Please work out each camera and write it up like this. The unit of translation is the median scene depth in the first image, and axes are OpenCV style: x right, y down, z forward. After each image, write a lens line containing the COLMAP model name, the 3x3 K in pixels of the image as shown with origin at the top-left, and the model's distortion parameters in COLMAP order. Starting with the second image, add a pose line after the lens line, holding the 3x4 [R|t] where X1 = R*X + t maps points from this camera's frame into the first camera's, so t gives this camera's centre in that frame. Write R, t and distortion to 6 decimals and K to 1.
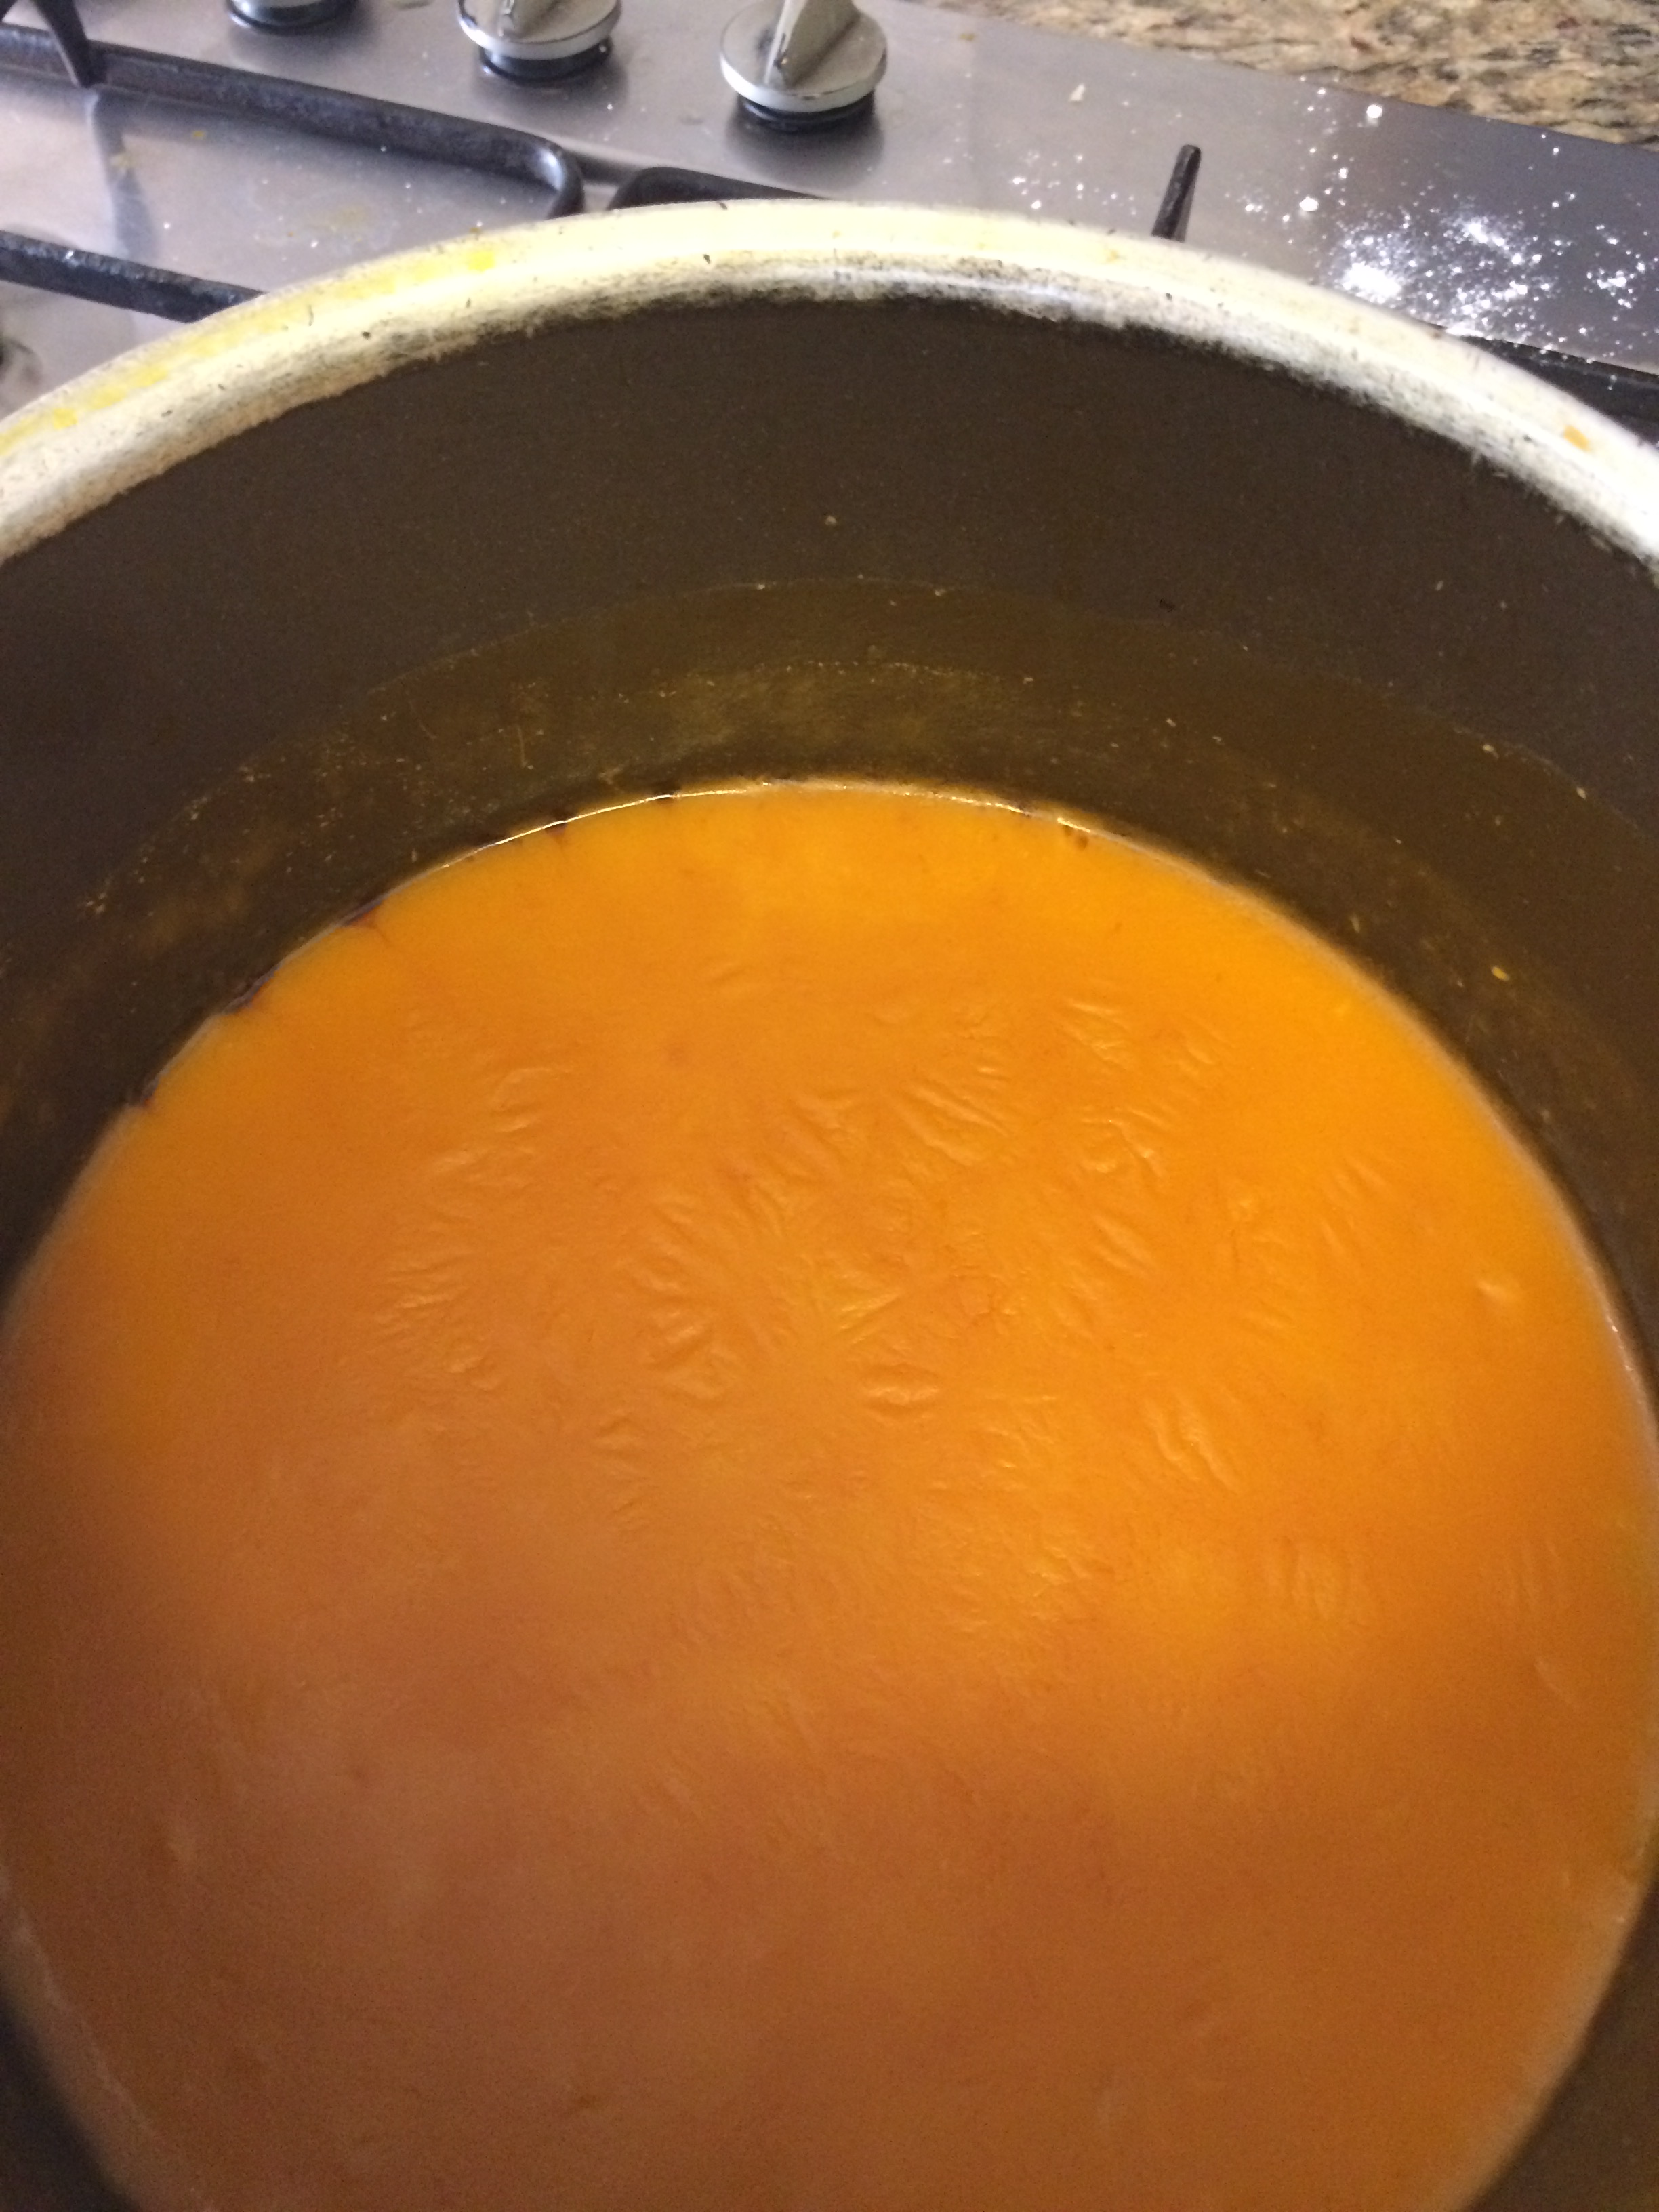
lens RADIAL K [[1932.1, 0, 832.6], [0, 1932.1, 1103.7], [0, 0, 1]] dist [0.039718, -0.007061]
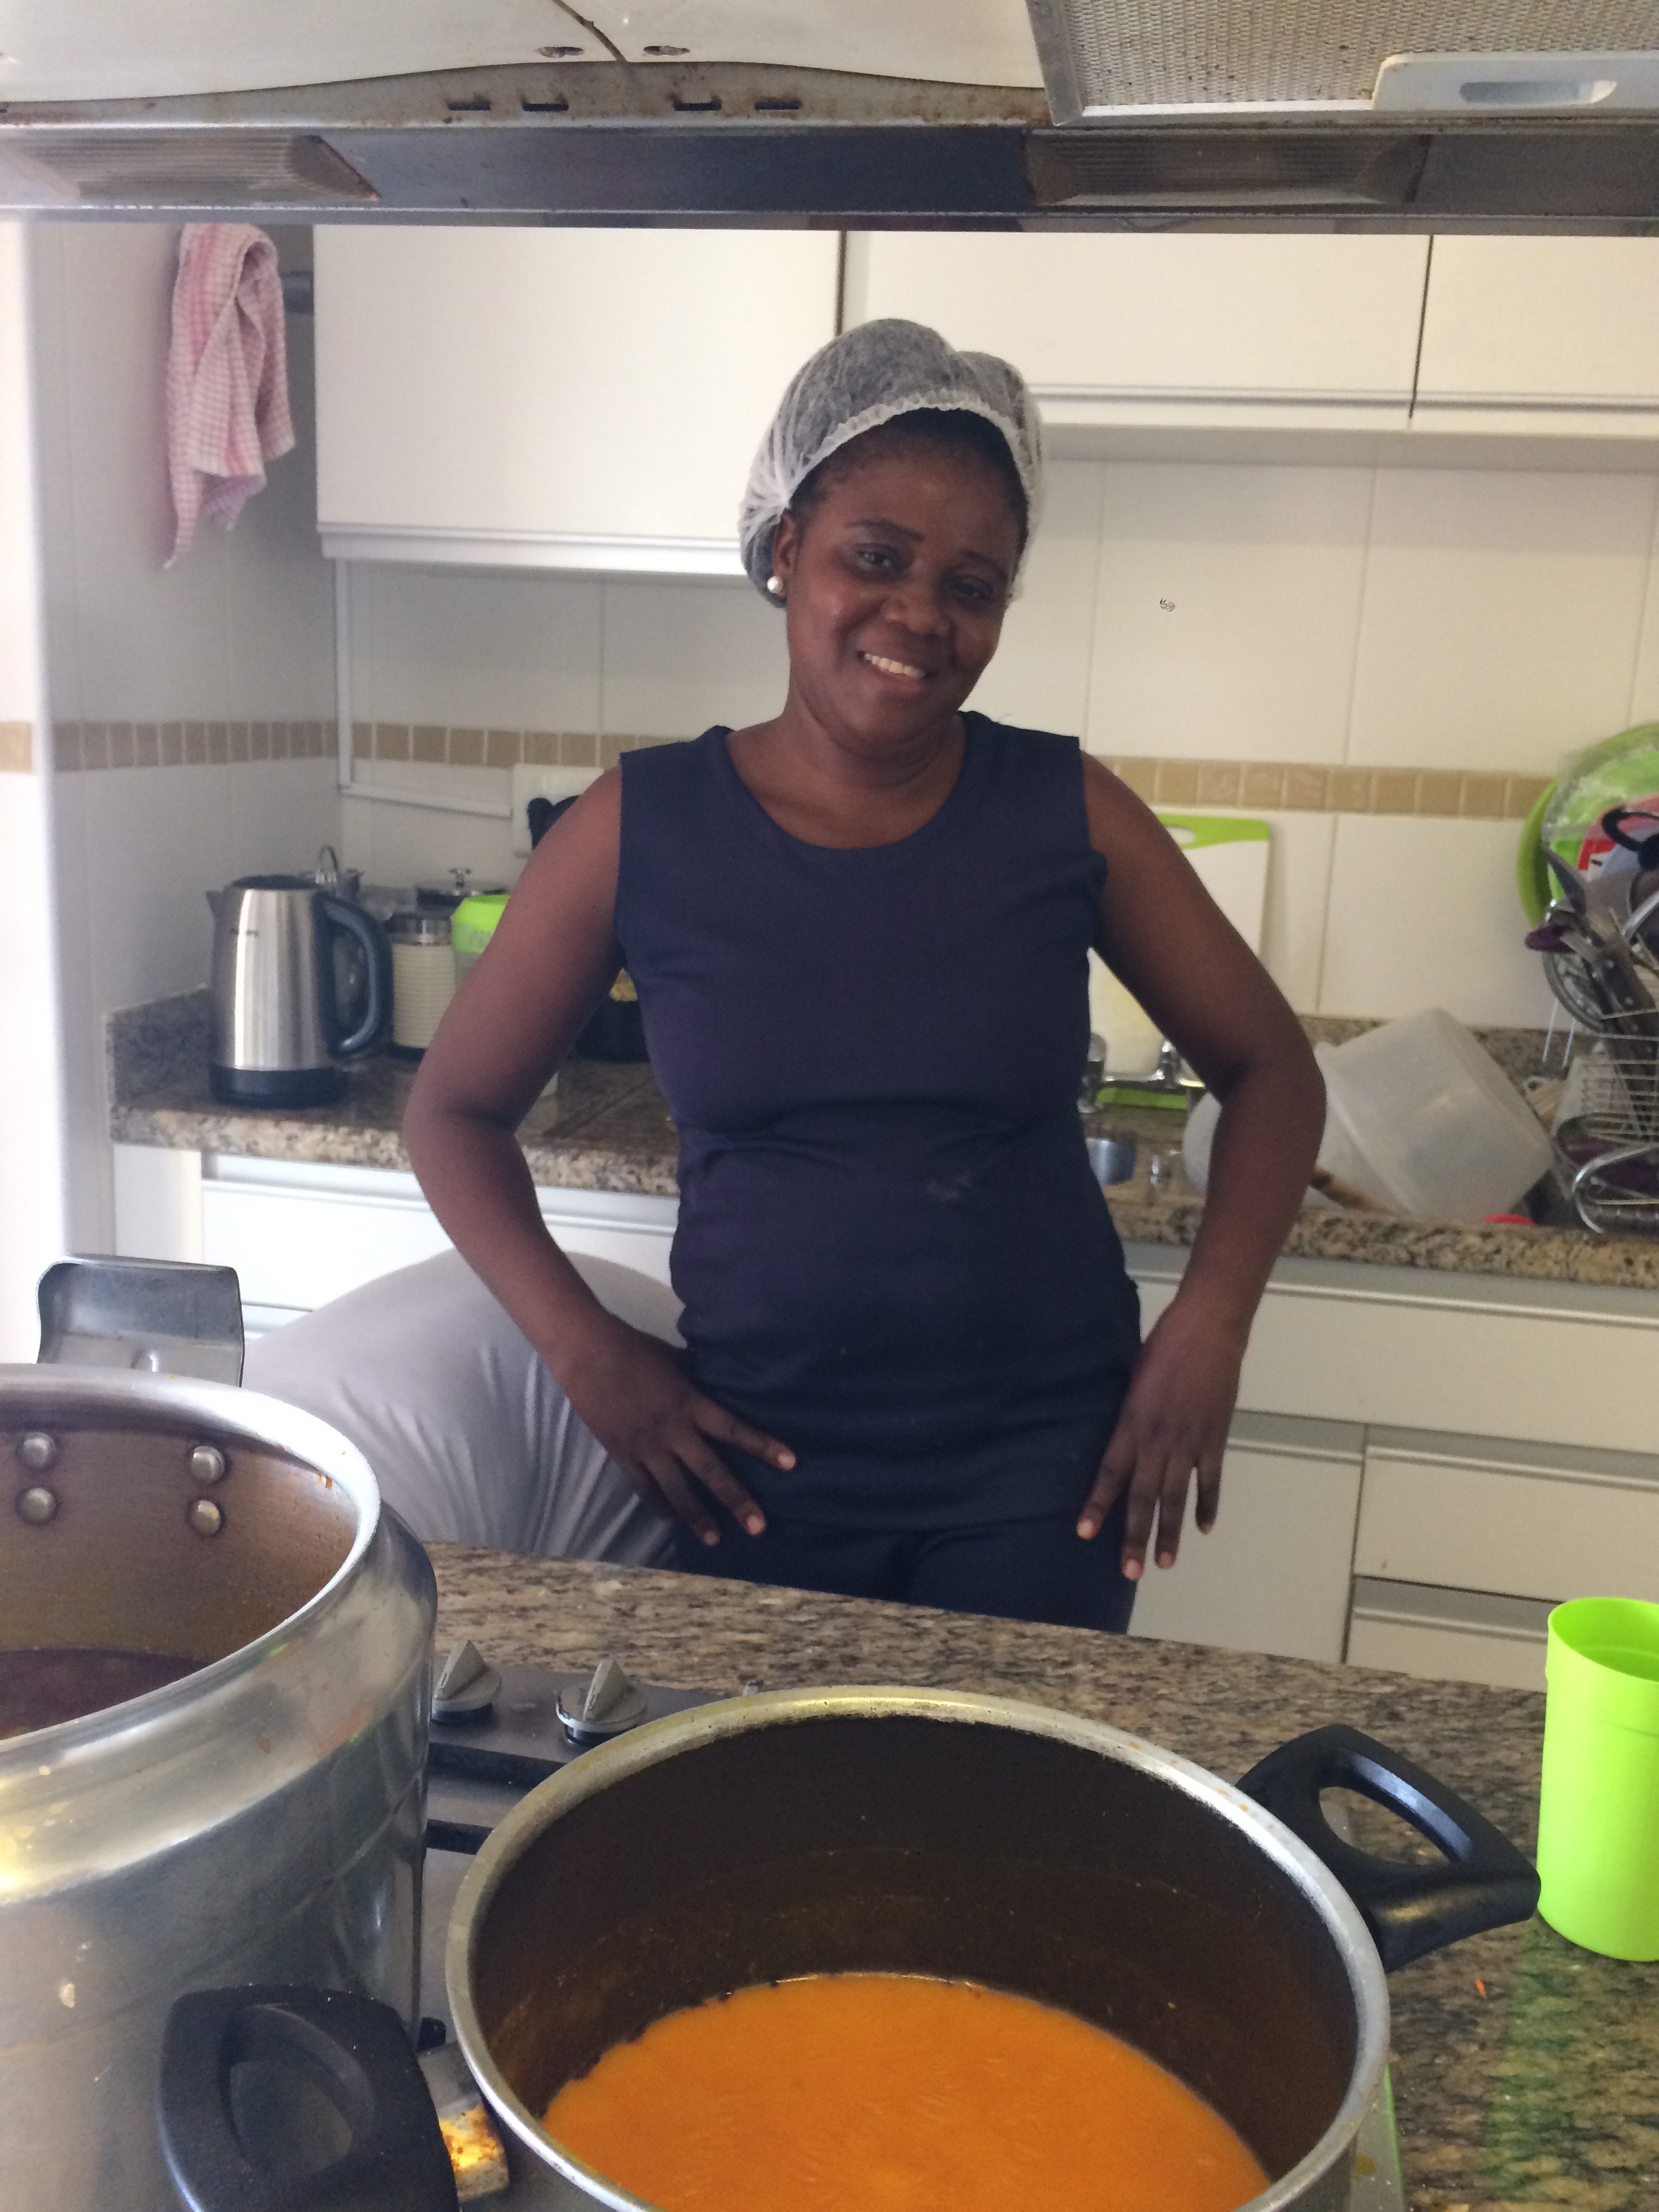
lens RADIAL K [[1932.1, 0, 830.7], [0, 1932.1, 1106.0], [0, 0, 1]] dist [0.039718, -0.007061]
pose [[0.991950, 0.023411, 0.124446, -0.331337], [0.080759, 0.639997, -0.764122, 0.895880], [-0.097534, 0.768021, 0.632954, -1.115802]]
